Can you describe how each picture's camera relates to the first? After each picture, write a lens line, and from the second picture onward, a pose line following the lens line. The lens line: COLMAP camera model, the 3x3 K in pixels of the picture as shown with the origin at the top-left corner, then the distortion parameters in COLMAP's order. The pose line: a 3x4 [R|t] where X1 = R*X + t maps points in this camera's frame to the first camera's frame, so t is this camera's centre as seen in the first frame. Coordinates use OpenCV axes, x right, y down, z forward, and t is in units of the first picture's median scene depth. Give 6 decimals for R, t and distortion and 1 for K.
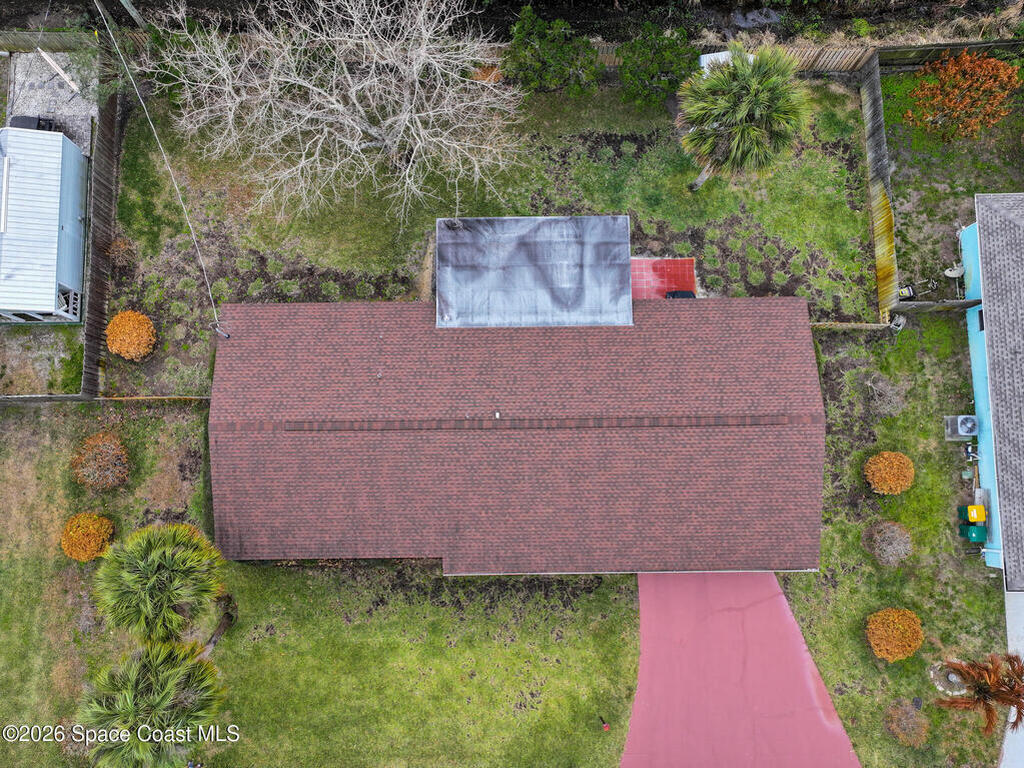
lens RADIAL K [[806.5, 0, 507.4], [0, 806.5, 382.8], [0, 0, 1]] dist [0.004403, 0.005605]
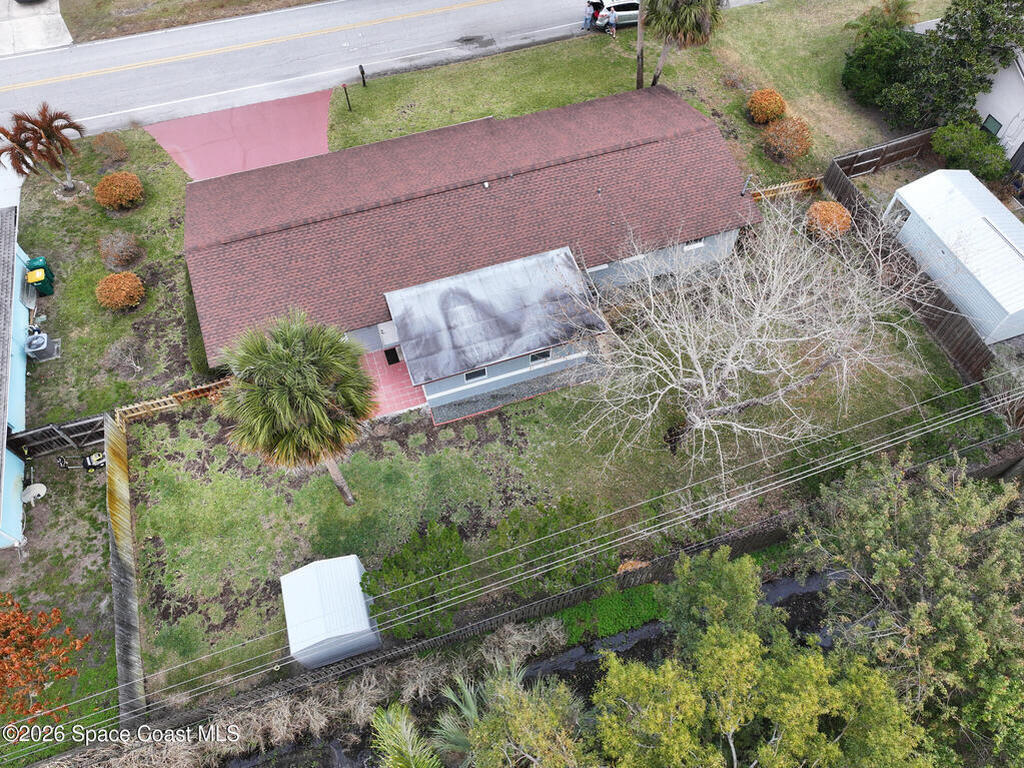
lens RADIAL K [[712.1, 0, 507.5], [0, 712.1, 384.1], [0, 0, 1]] dist [-0.002141, 0.018015]
pose [[-0.952481, 0.258925, -0.160431, 0.163166], [-0.302347, -0.739750, 0.601129, -0.659355], [0.036969, 0.621070, 0.782883, 0.347361]]
